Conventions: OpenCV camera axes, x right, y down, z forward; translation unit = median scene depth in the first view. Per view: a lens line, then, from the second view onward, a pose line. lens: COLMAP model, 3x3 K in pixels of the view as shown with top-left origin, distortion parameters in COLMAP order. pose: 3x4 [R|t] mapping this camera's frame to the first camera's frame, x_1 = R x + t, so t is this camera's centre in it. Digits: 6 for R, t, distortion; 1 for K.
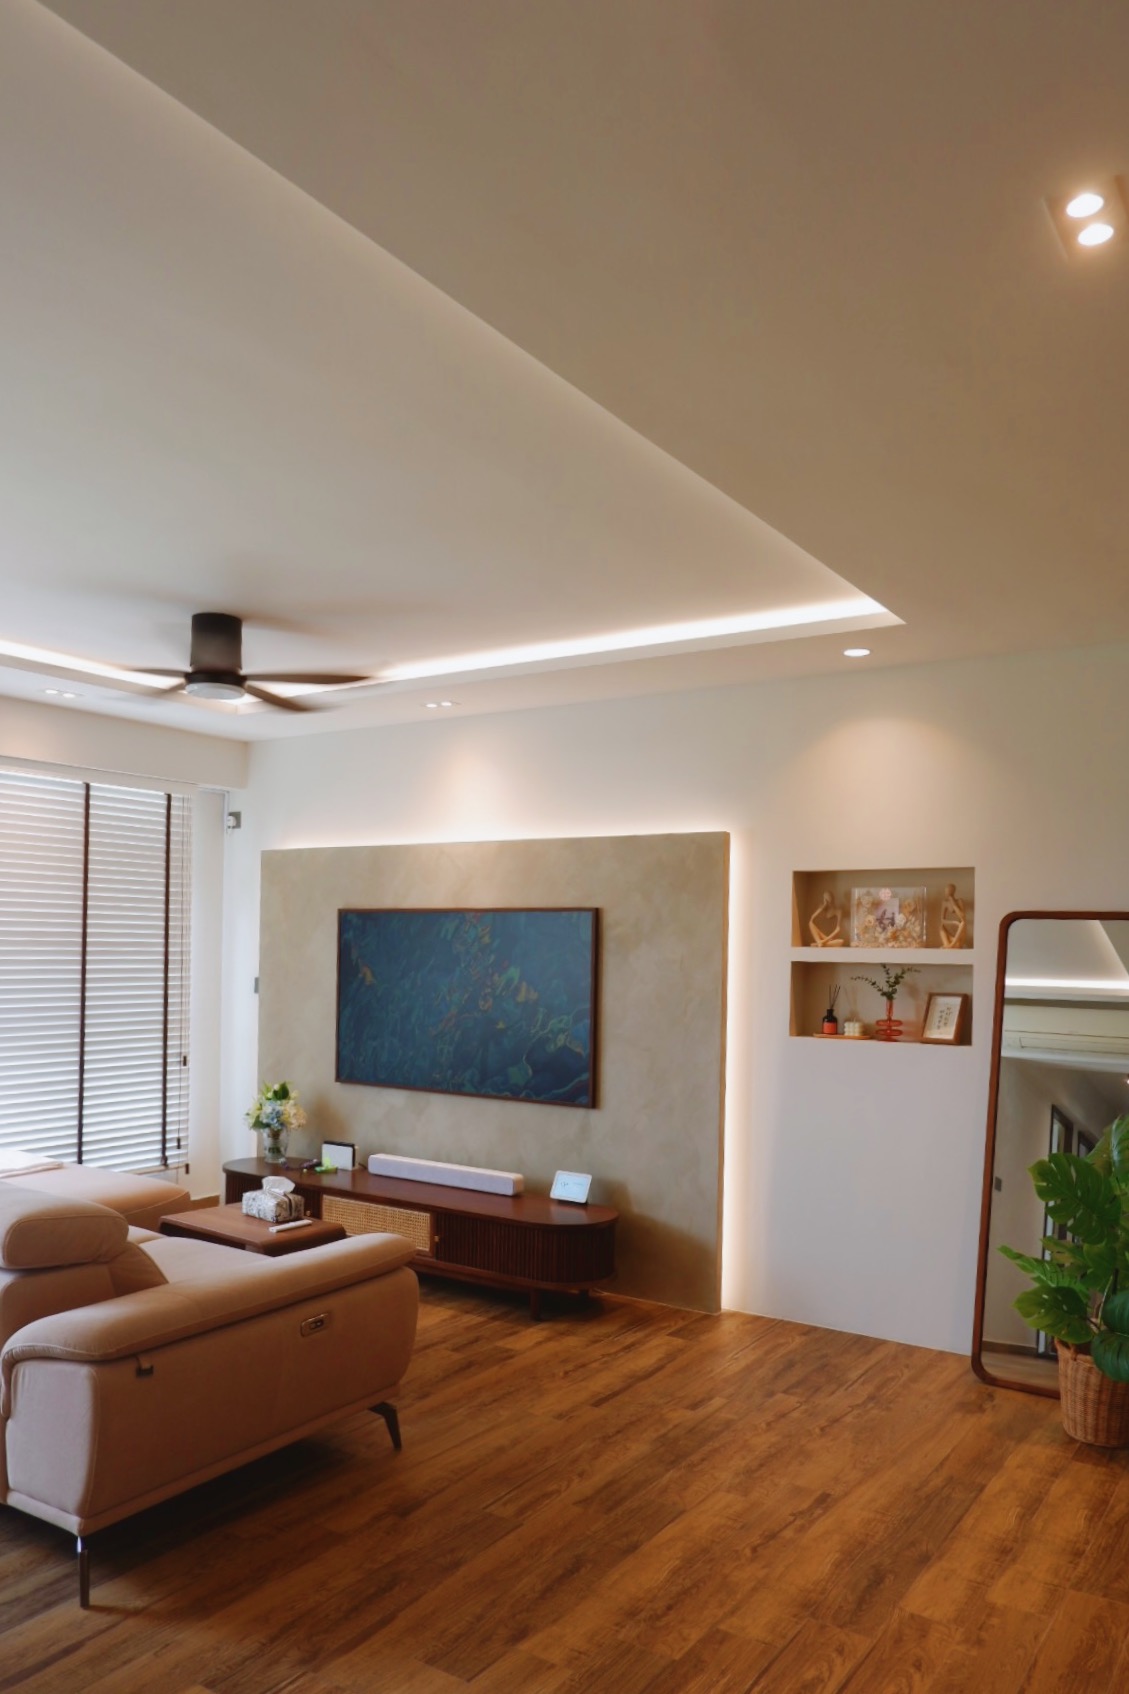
lens RADIAL K [[1221.7, 0, 564.8], [0, 1221.7, 956.4], [0, 0, 1]] dist [-0.000869, -0.000081]
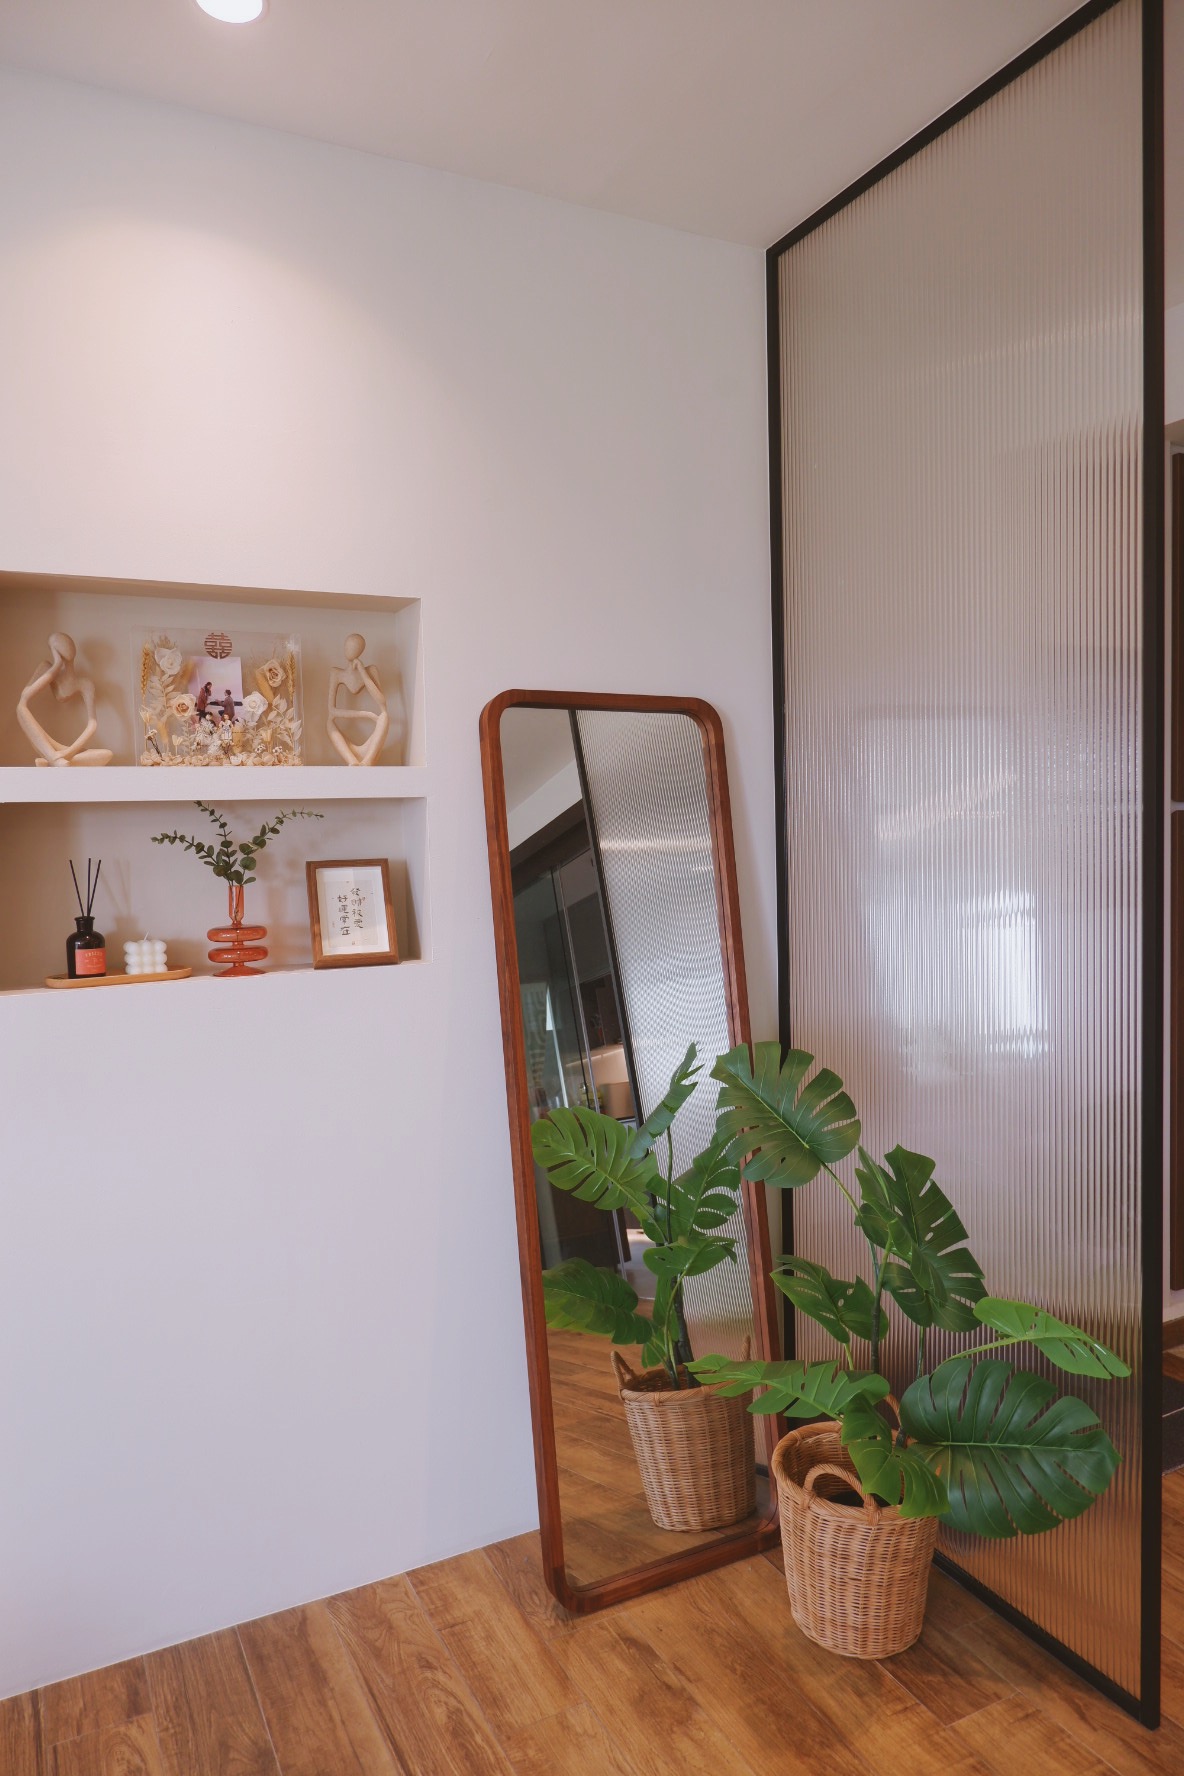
lens RADIAL K [[1164.3, 0, 592.0], [0, 1164.3, 888.0], [0, 0, 1]] dist [-0.023882, -0.000948]
pose [[0.493340, -0.074300, 0.866658, -0.042450], [0.041708, 0.997220, 0.061751, 0.016463], [-0.868836, 0.005682, 0.495067, 0.675056]]
